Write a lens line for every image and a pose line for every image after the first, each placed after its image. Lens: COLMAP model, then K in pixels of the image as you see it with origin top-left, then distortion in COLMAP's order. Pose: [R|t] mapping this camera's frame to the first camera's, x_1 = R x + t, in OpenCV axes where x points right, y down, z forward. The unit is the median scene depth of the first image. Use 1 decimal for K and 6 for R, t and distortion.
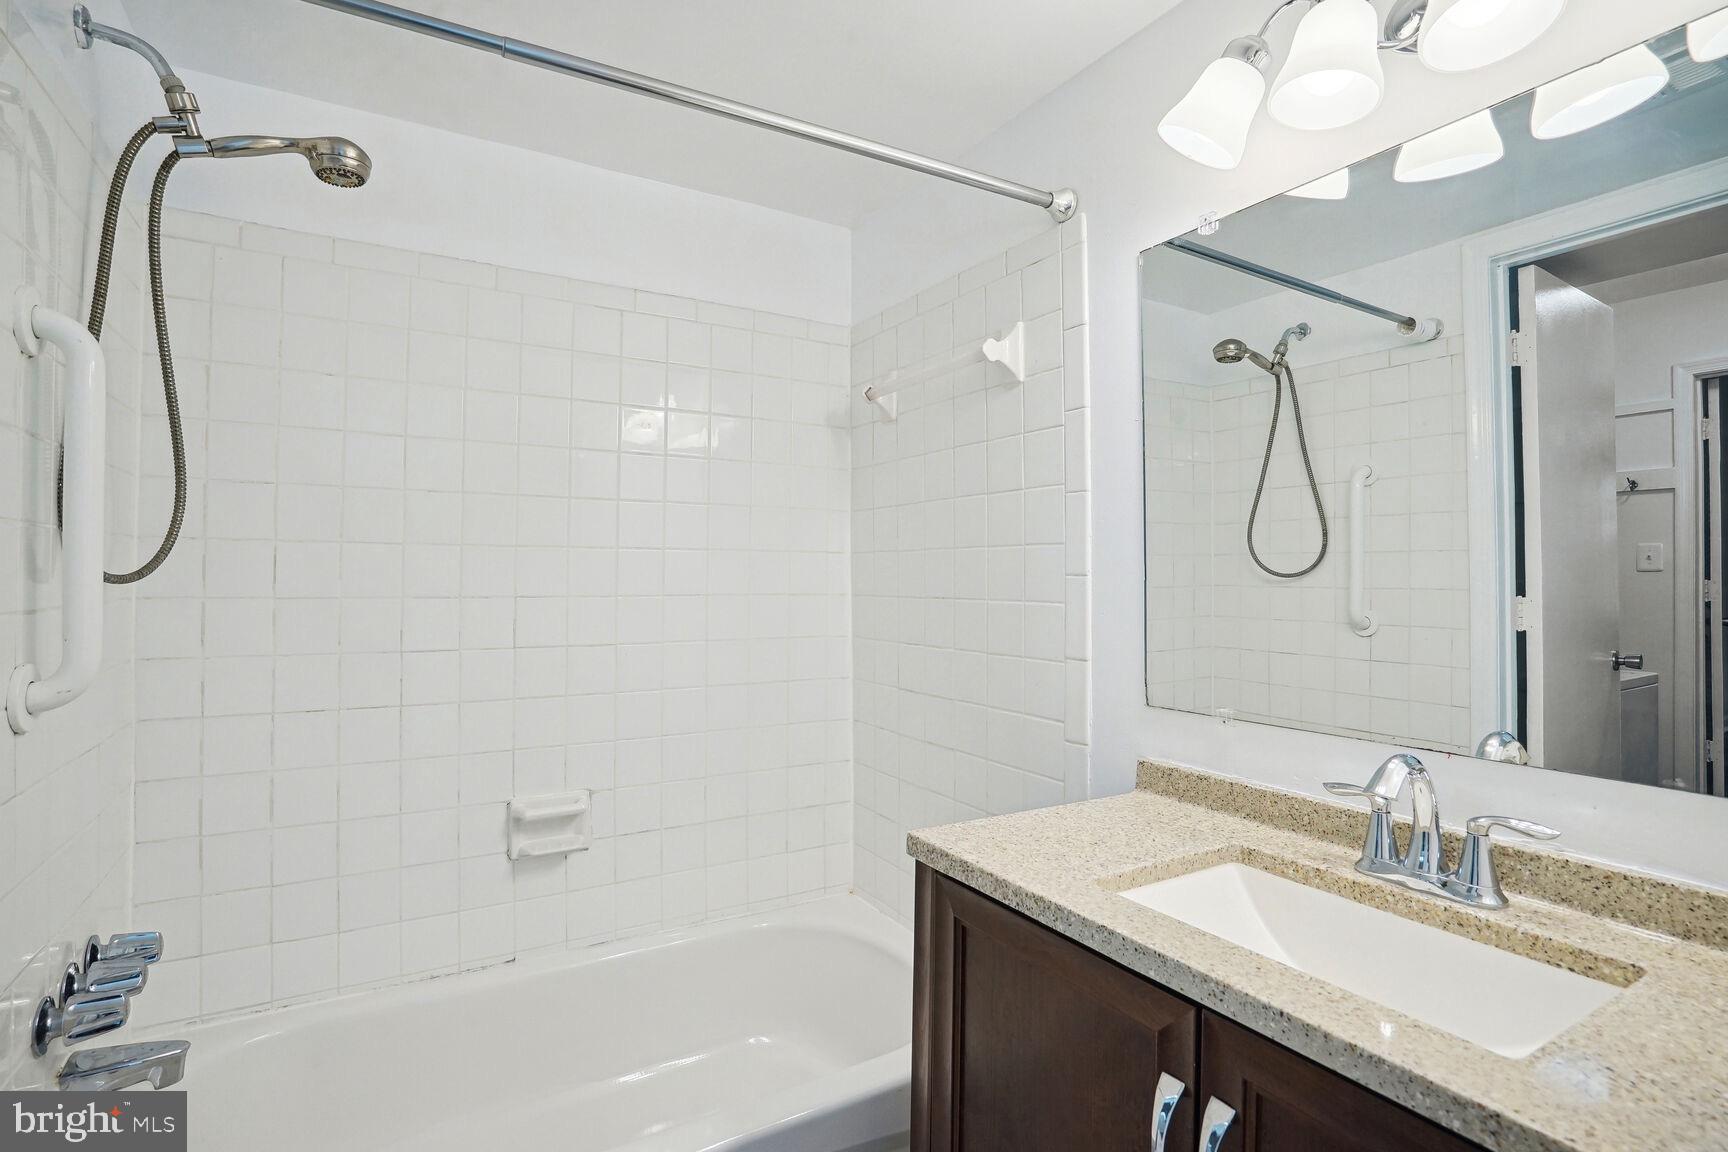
lens RADIAL K [[803.0, 0, 850.7], [0, 803.0, 568.0], [0, 0, 1]] dist [-0.002775, 0.000439]
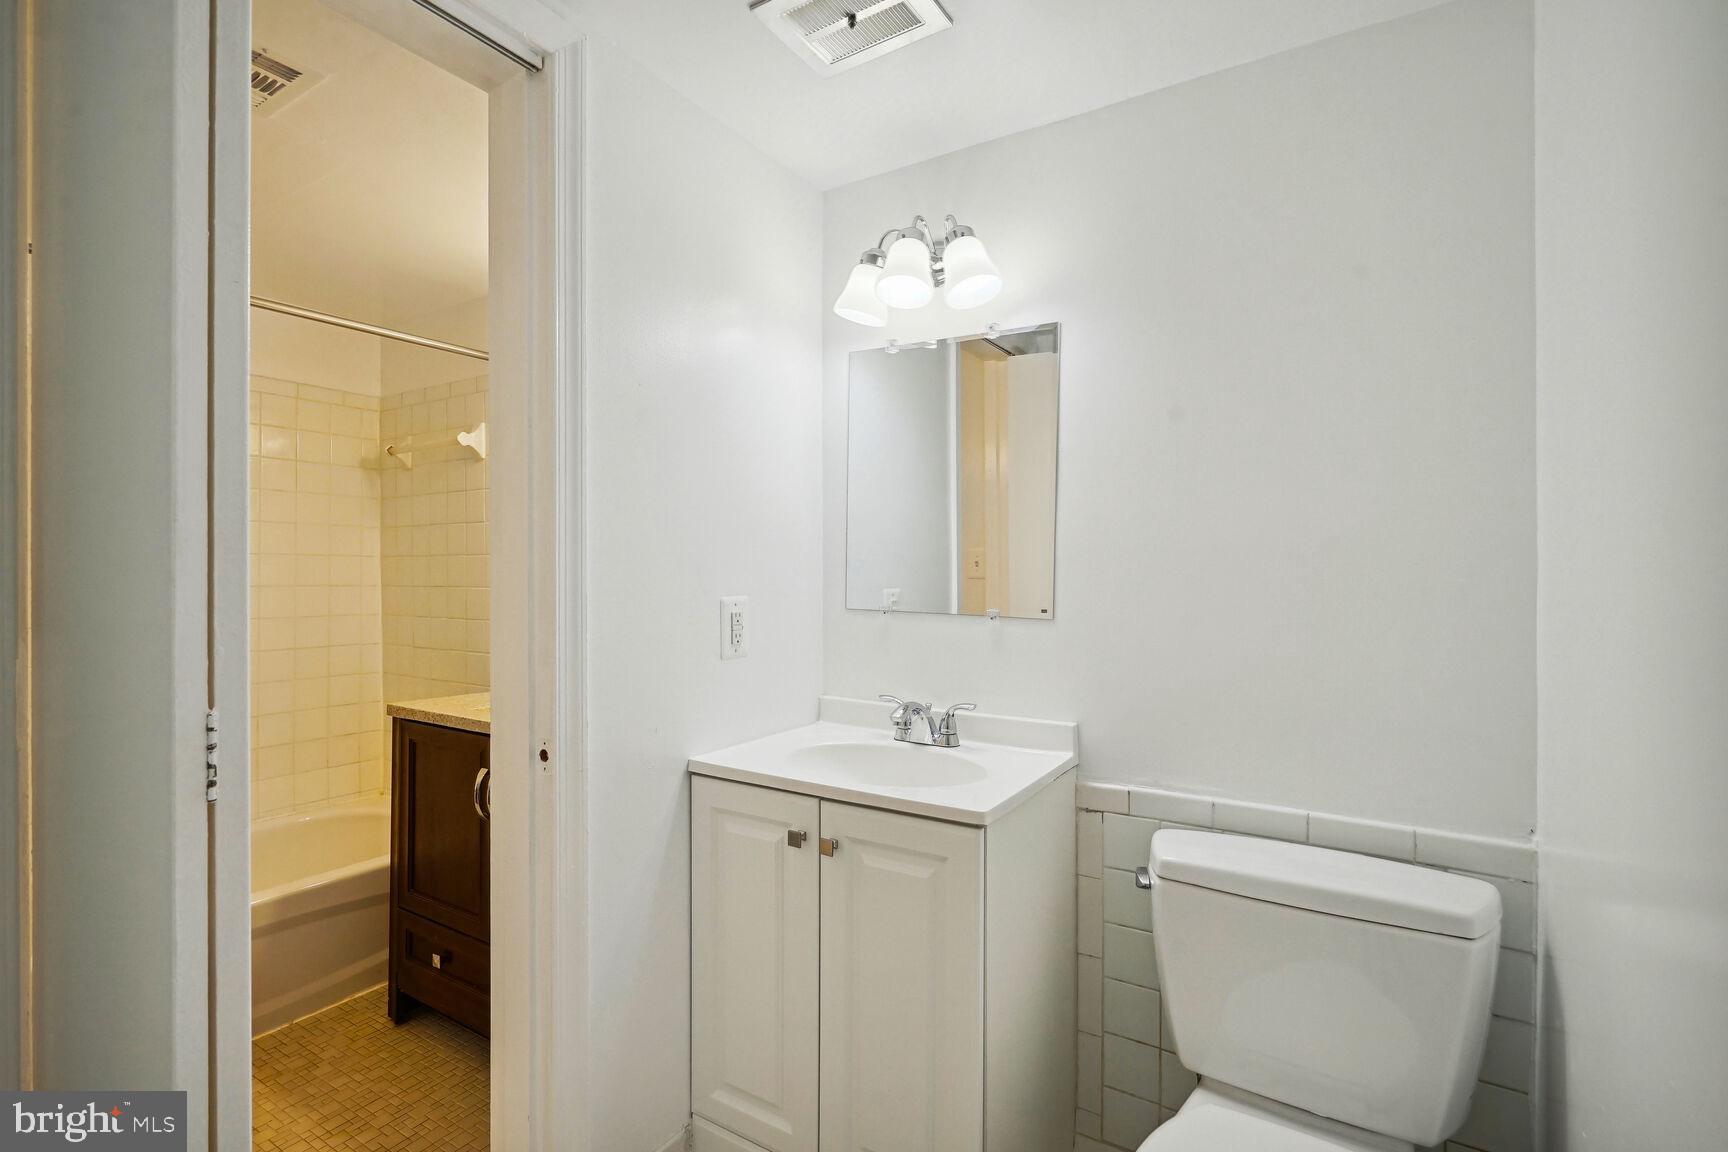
lens RADIAL K [[803.0, 0, 850.7], [0, 803.0, 568.0], [0, 0, 1]] dist [-0.002775, 0.000439]
pose [[0.894945, -0.006928, 0.446122, 0.119922], [0.003150, 0.999953, 0.009211, -0.009818], [-0.446165, -0.006838, 0.894925, -0.707090]]
